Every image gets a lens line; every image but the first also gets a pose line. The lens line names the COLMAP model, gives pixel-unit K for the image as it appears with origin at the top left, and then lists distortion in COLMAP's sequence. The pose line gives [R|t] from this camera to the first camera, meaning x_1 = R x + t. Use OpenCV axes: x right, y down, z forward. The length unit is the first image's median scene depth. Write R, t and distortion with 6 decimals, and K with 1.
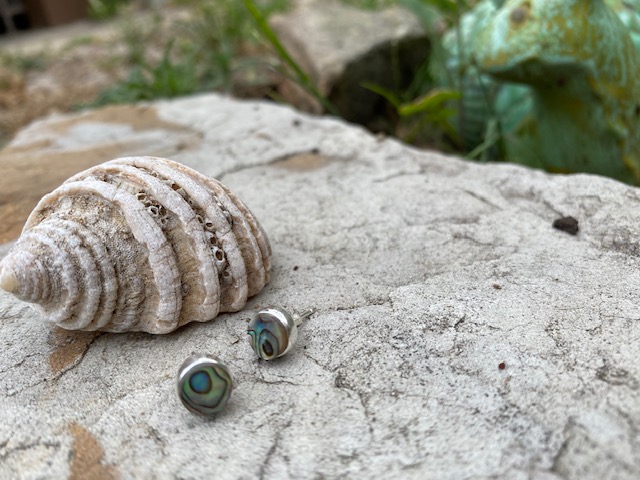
lens RADIAL K [[634.5, 0, 320.0], [0, 634.5, 240.0], [0, 0, 1]] dist [-0.014368, -0.018712]
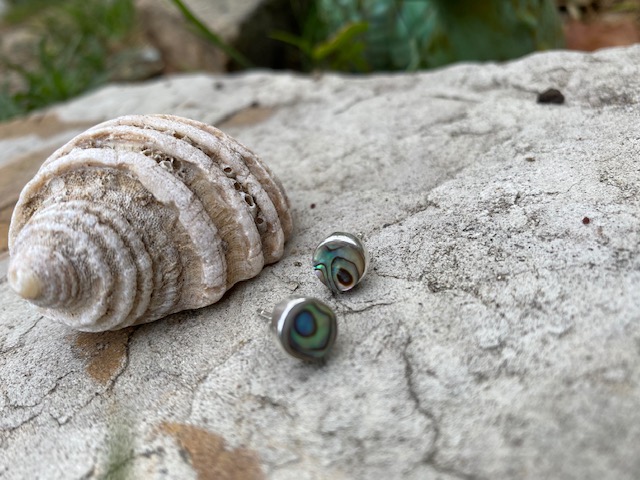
lens RADIAL K [[634.5, 0, 320.0], [0, 634.5, 240.0], [0, 0, 1]] dist [-0.014368, -0.018712]
pose [[0.942480, -0.271885, 0.194448, -0.267579], [0.270508, 0.962113, 0.034128, 0.078535], [-0.196359, 0.020435, 0.980319, 0.128791]]
